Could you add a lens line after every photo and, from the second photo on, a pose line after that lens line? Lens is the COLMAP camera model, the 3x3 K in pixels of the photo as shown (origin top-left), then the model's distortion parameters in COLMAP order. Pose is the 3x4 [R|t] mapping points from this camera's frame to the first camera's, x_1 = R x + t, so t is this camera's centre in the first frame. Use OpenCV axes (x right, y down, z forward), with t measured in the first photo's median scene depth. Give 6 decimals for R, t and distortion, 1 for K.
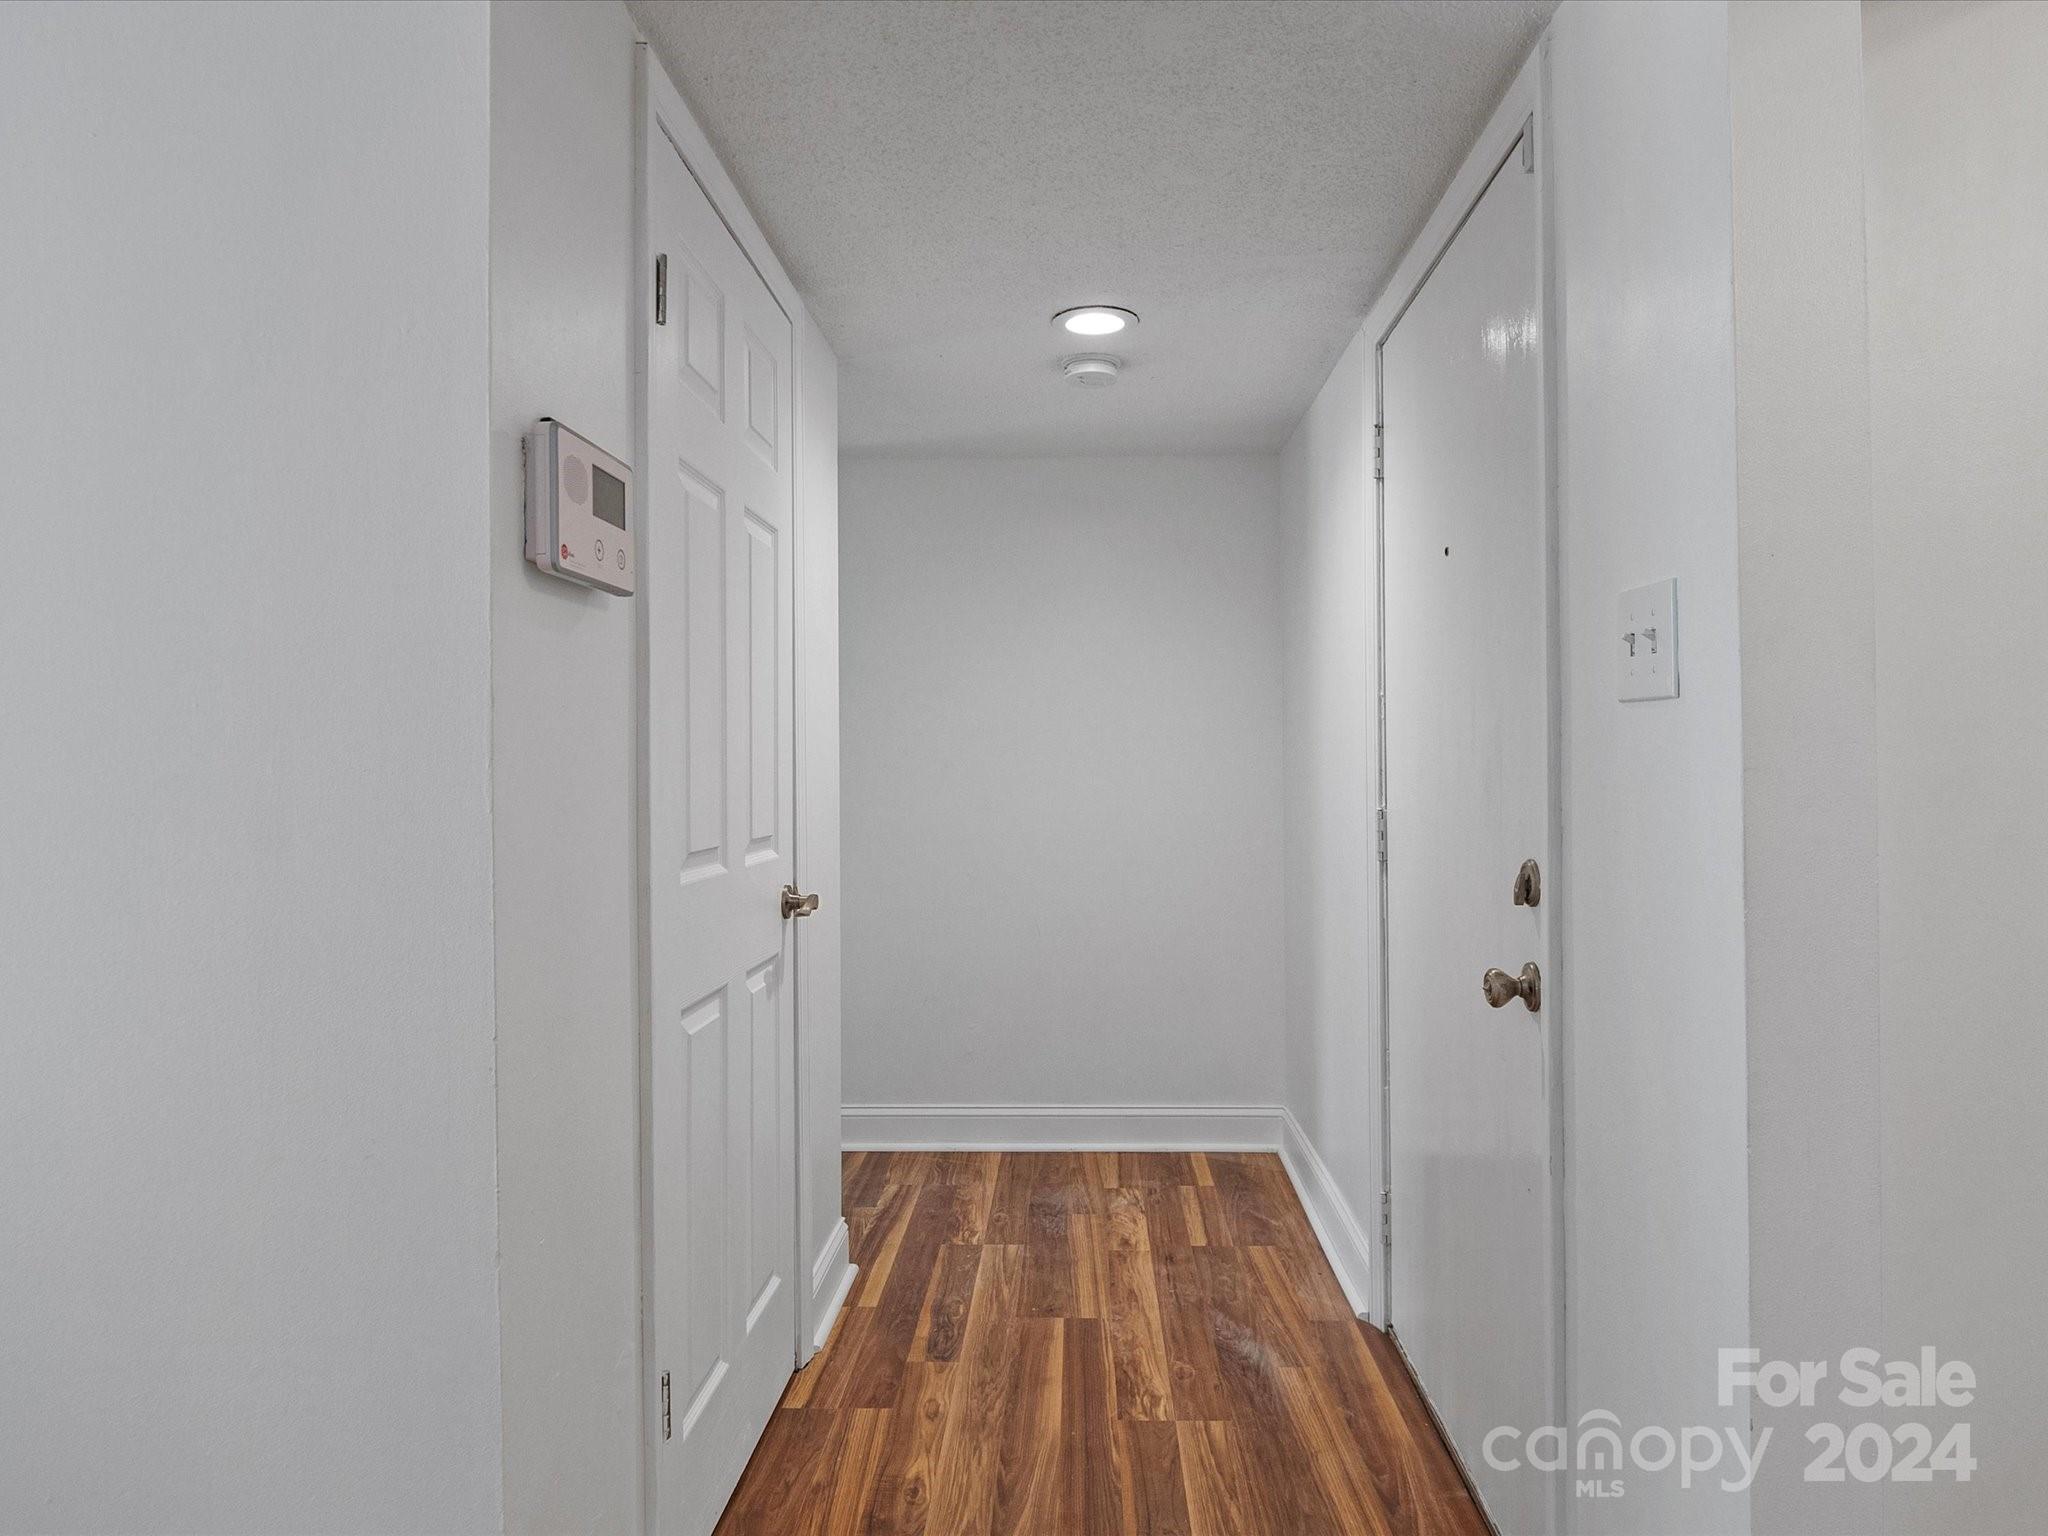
lens RADIAL K [[1226.9, 0, 1064.6], [0, 1226.9, 761.7], [0, 0, 1]] dist [0.003126, -0.015892]
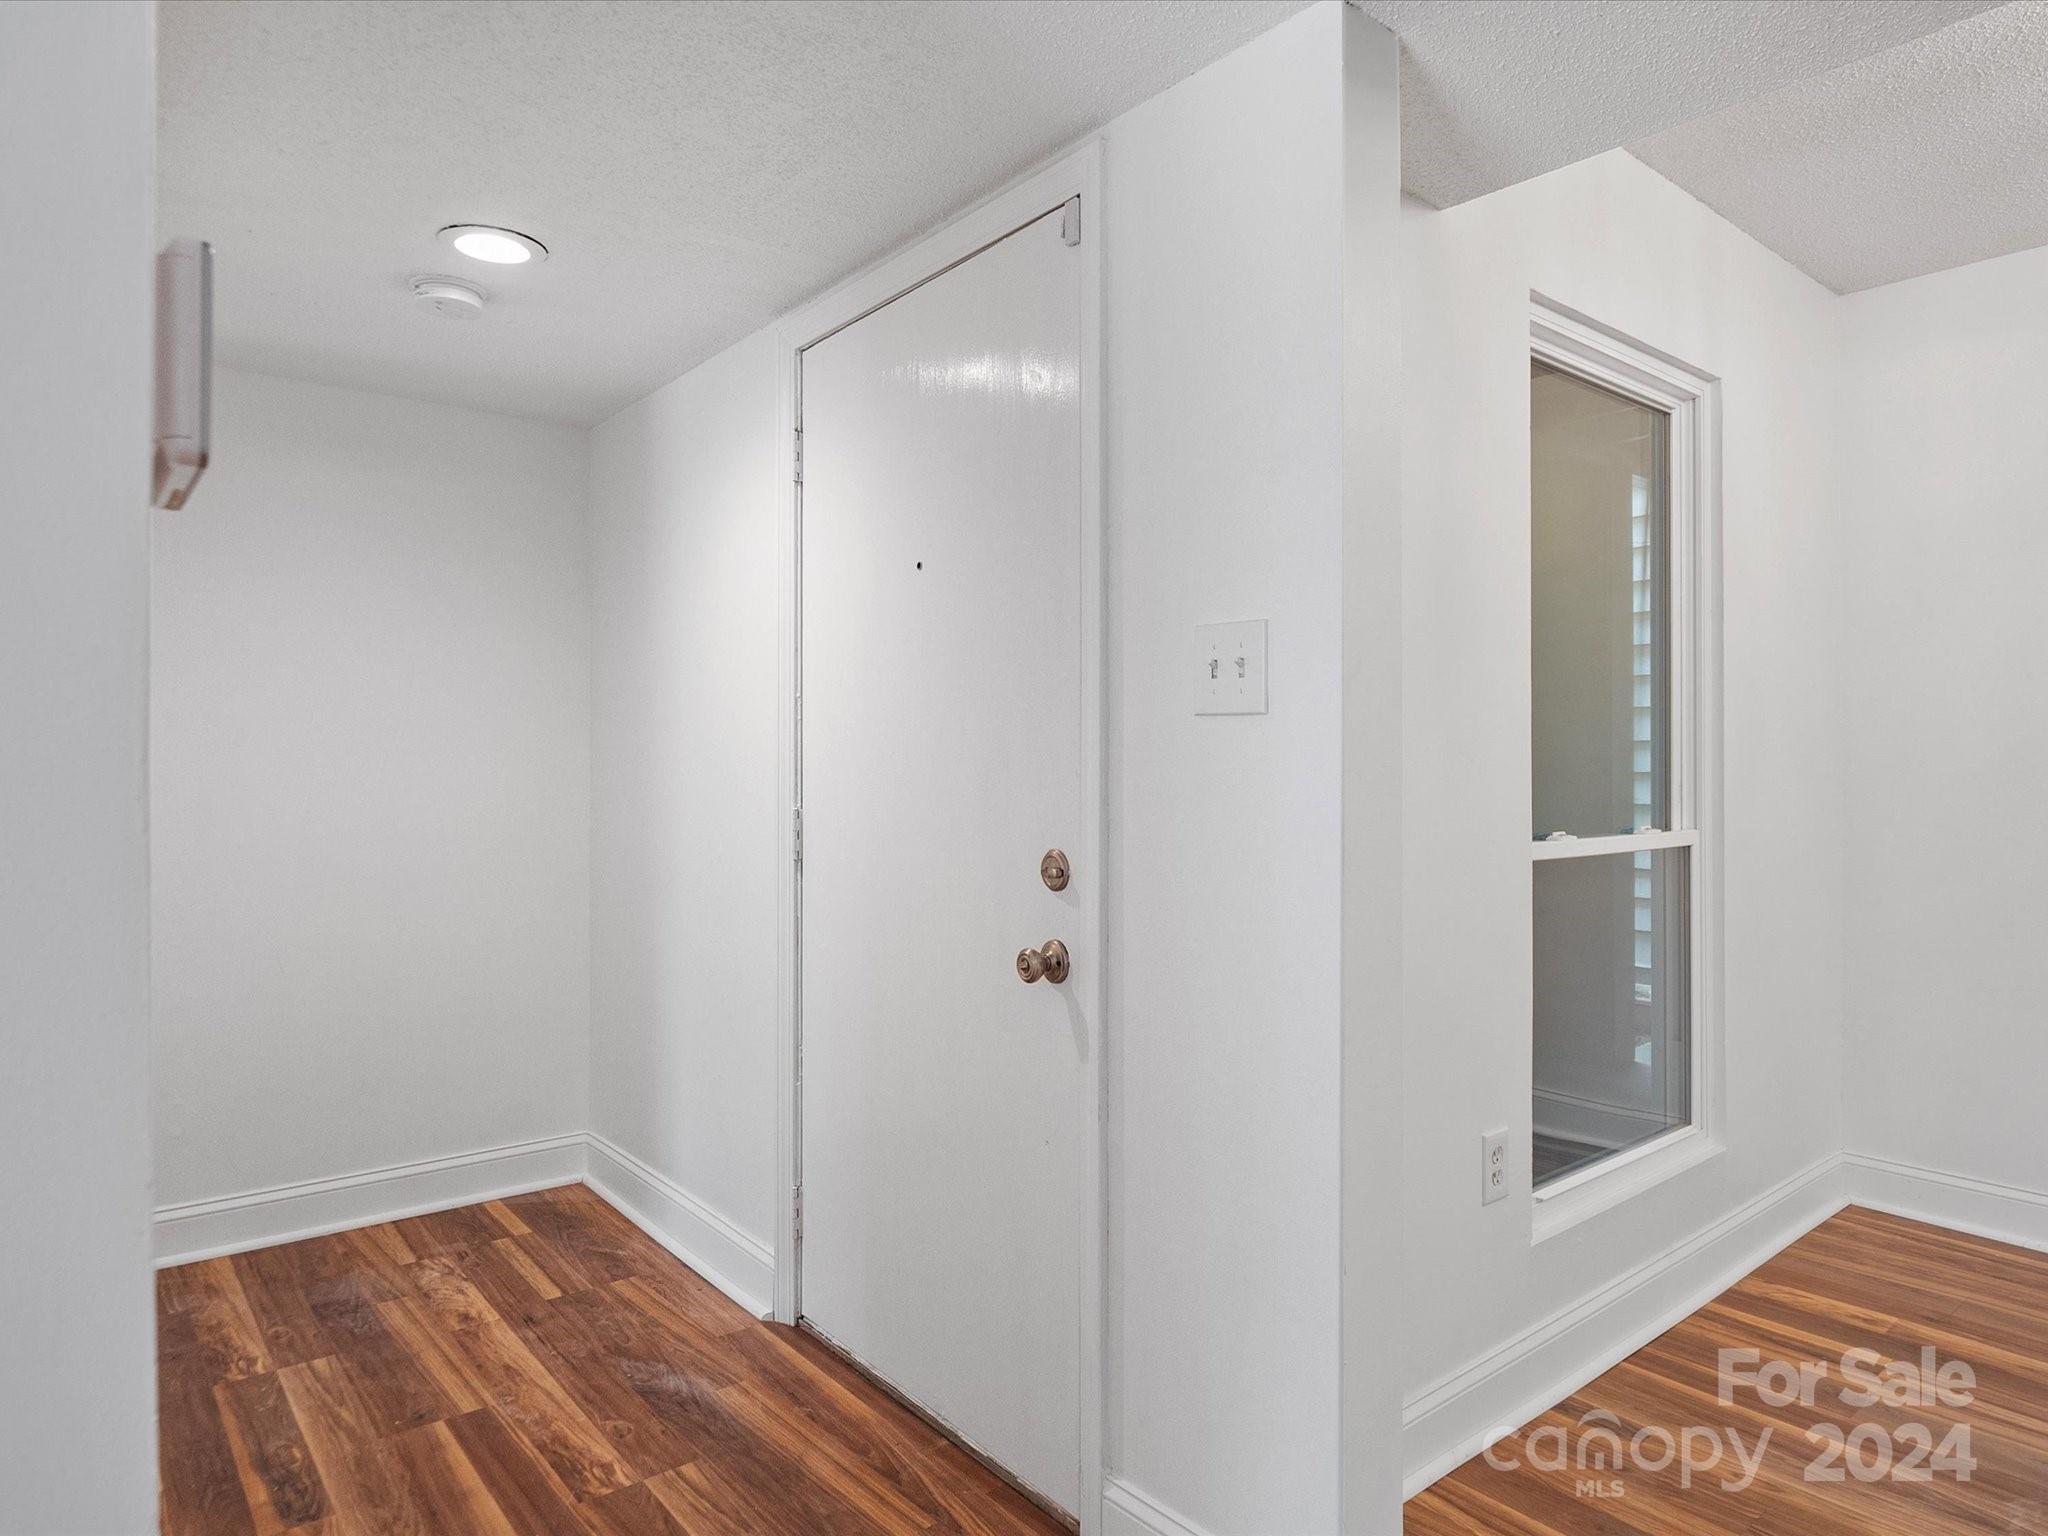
lens RADIAL K [[1226.9, 0, 1064.6], [0, 1226.9, 761.7], [0, 0, 1]] dist [0.003126, -0.015892]
pose [[0.753066, 0.009139, 0.657881, -0.240596], [-0.009071, 0.999953, -0.003508, 0.001419], [-0.657882, -0.003326, 0.753113, 0.092424]]
